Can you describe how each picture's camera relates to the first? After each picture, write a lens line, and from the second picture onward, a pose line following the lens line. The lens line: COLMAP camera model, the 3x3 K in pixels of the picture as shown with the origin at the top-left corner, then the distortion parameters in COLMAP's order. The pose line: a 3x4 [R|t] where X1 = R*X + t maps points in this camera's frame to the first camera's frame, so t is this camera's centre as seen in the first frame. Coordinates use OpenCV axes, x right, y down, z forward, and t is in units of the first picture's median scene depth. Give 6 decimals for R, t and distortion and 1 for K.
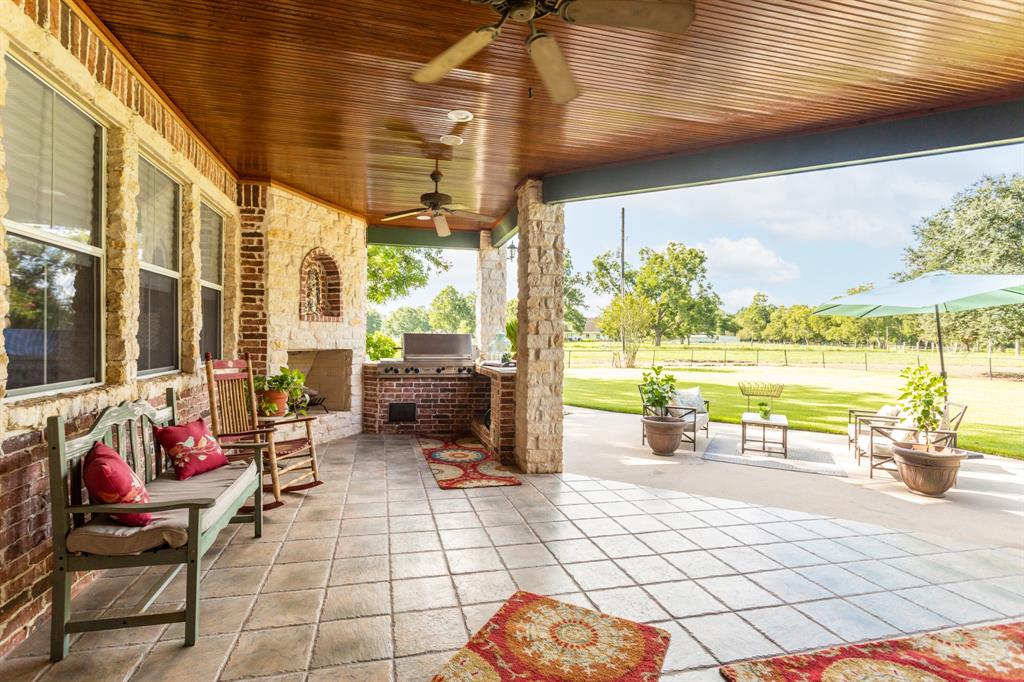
lens RADIAL K [[482.0, 0, 512.0], [0, 482.0, 341.0], [0, 0, 1]] dist [0.001619, 0.000877]
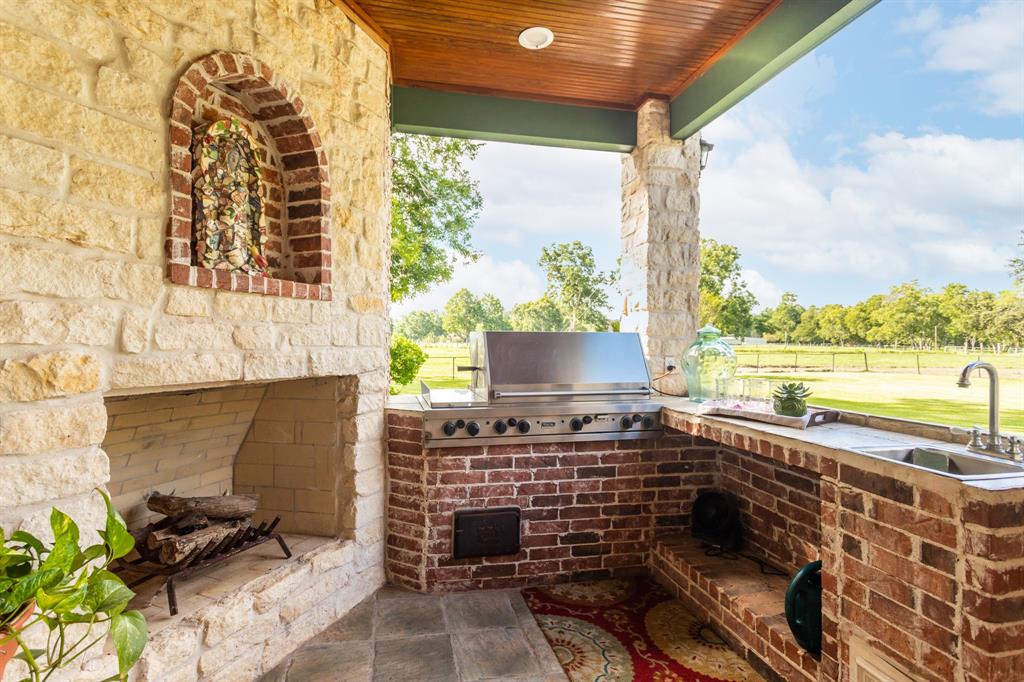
lens RADIAL K [[494.8, 0, 519.7], [0, 494.8, 343.0], [0, 0, 1]] dist [0.002949, 0.000531]
pose [[0.999856, -0.008507, -0.014693, -0.194108], [0.008450, 0.999957, -0.003942, -0.004577], [0.014726, 0.003817, 0.999884, 0.599972]]
